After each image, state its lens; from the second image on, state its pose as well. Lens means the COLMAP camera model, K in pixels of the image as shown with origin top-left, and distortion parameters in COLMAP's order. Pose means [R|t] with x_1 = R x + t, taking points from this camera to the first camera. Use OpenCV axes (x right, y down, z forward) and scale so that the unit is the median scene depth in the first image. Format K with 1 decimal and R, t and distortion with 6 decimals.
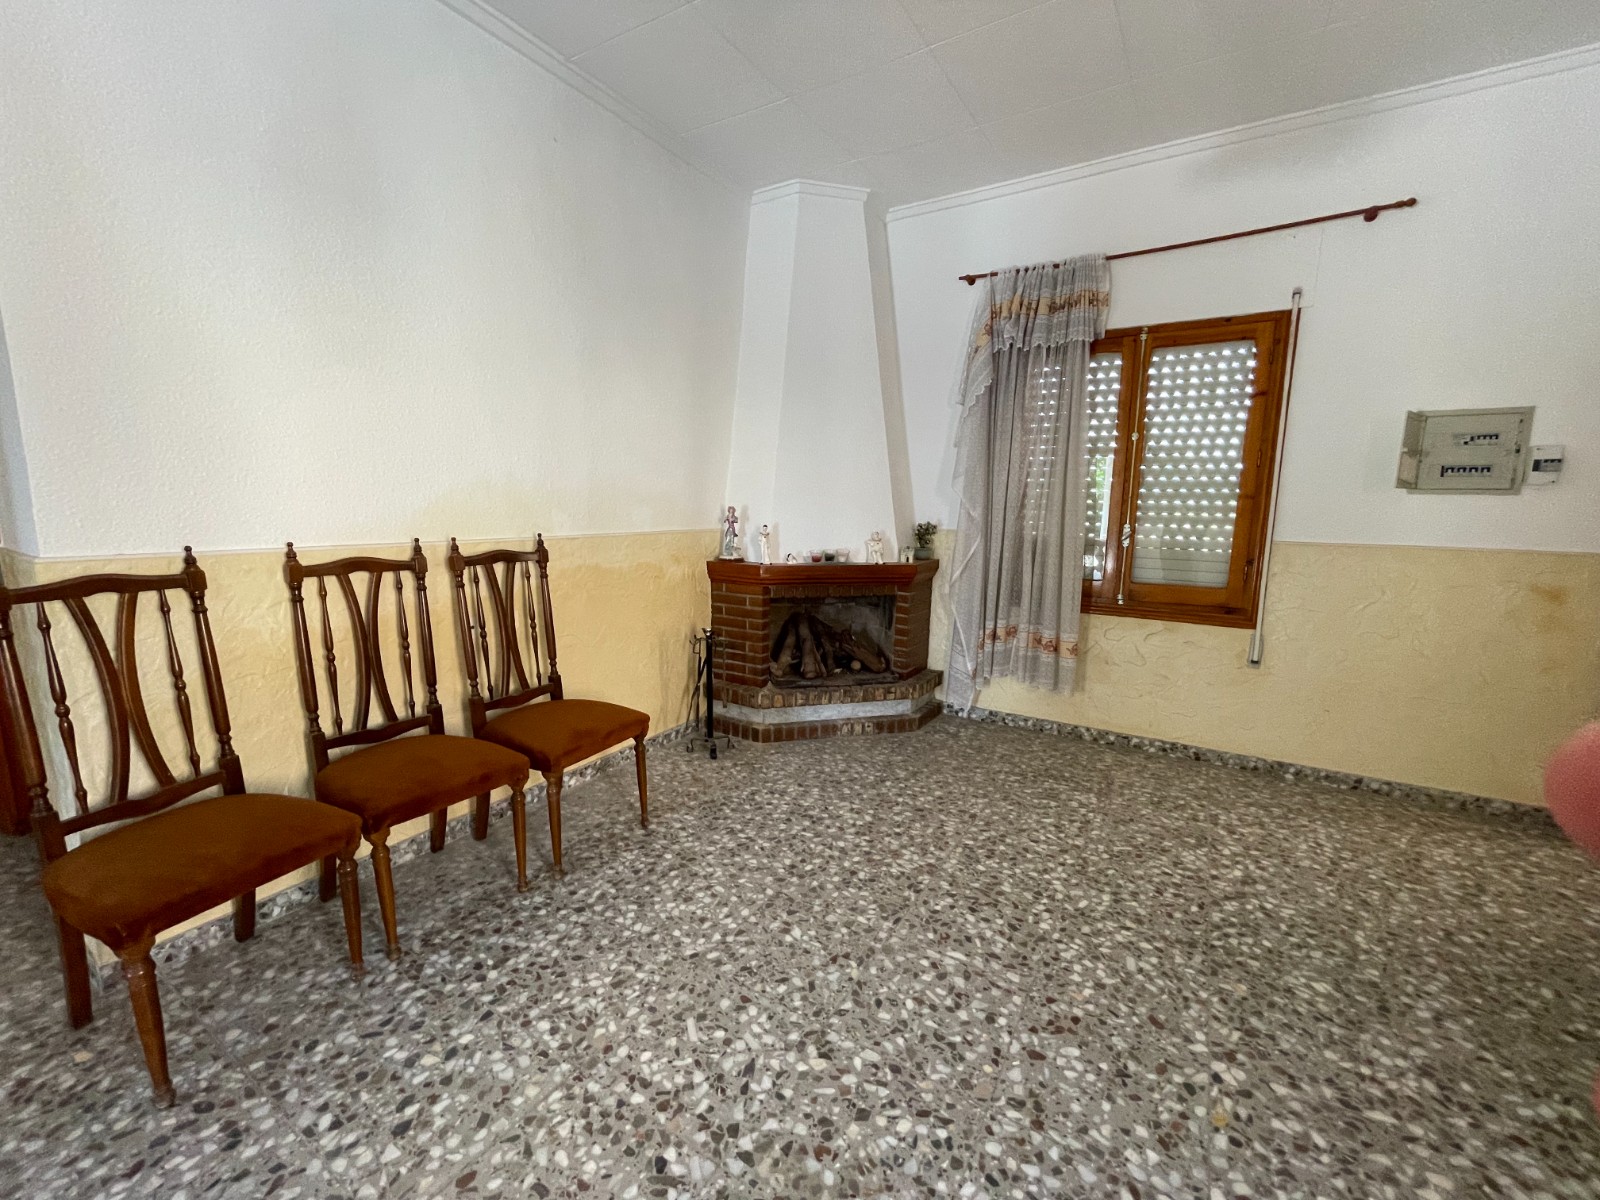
lens RADIAL K [[649.0, 0, 804.3], [0, 649.0, 601.5], [0, 0, 1]] dist [-0.001423, -0.000312]
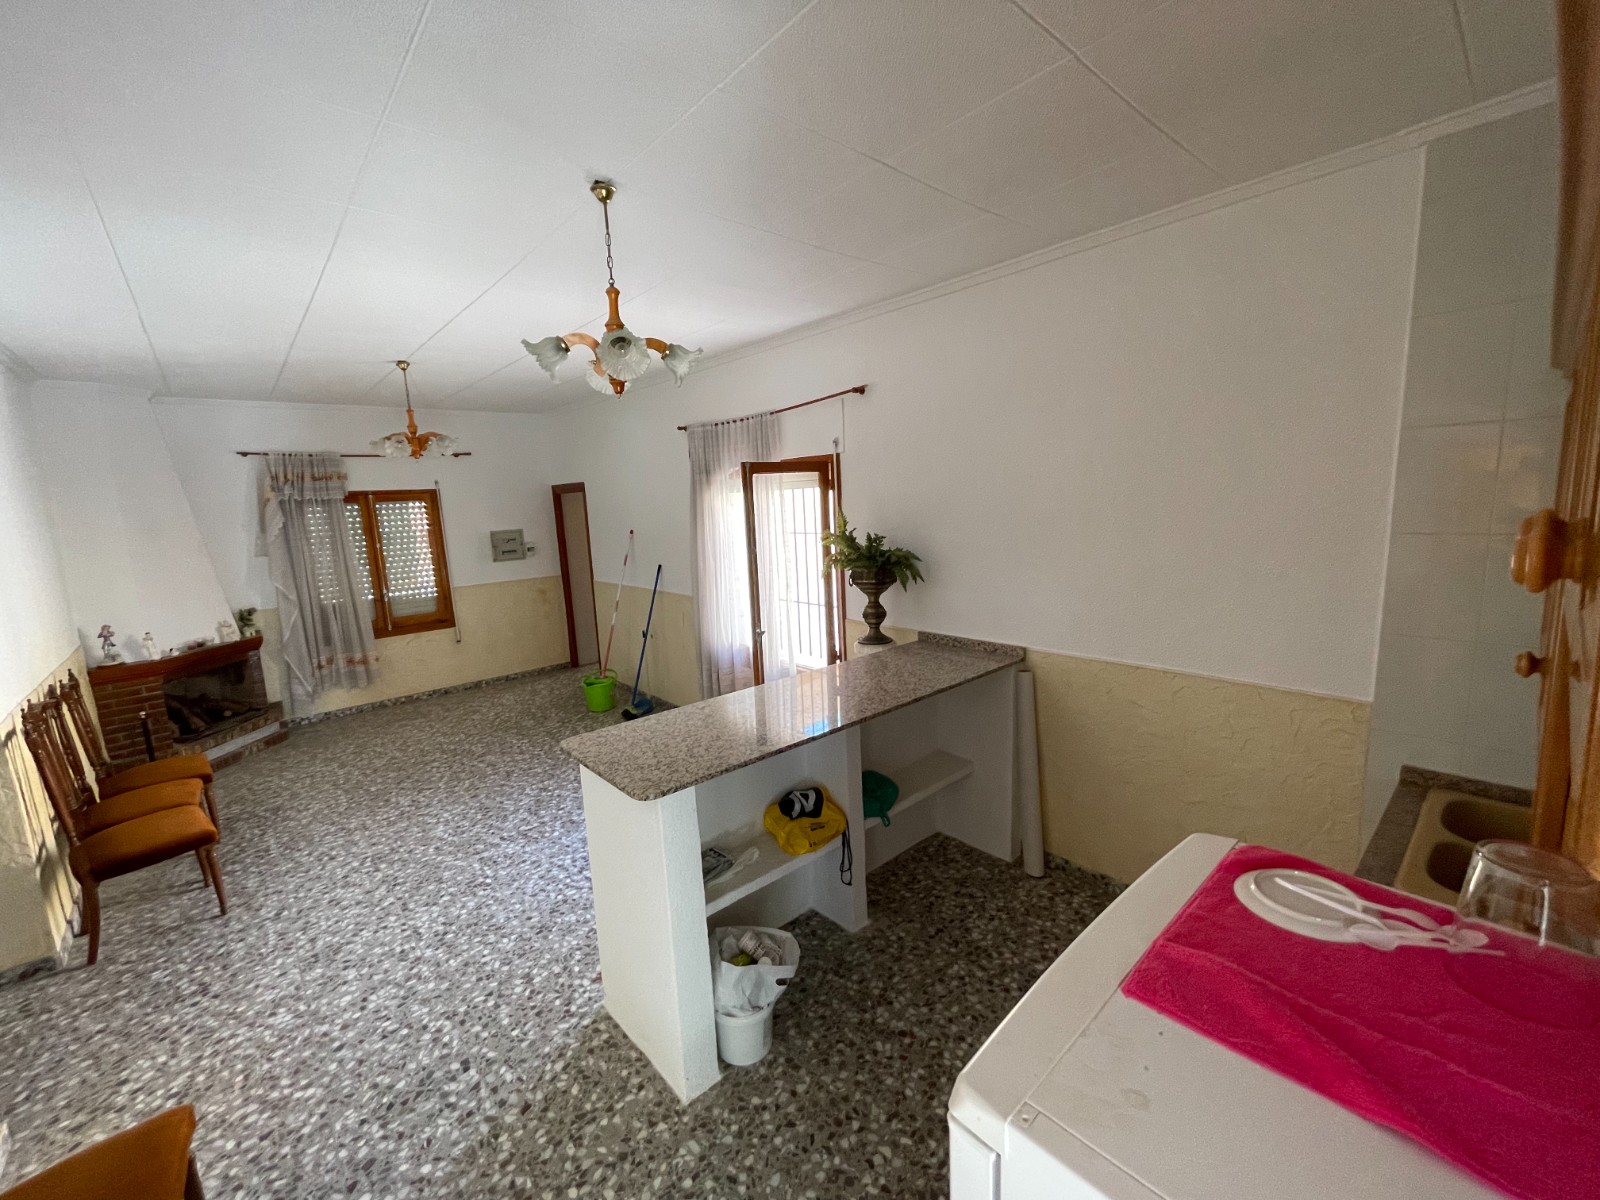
lens RADIAL K [[649.0, 0, 804.3], [0, 649.0, 601.5], [0, 0, 1]] dist [-0.001423, -0.000312]
pose [[0.279586, -0.182201, 0.942674, -1.176868], [0.191399, 0.972699, 0.131238, -0.117687], [-0.940850, 0.143735, 0.306826, -0.920932]]
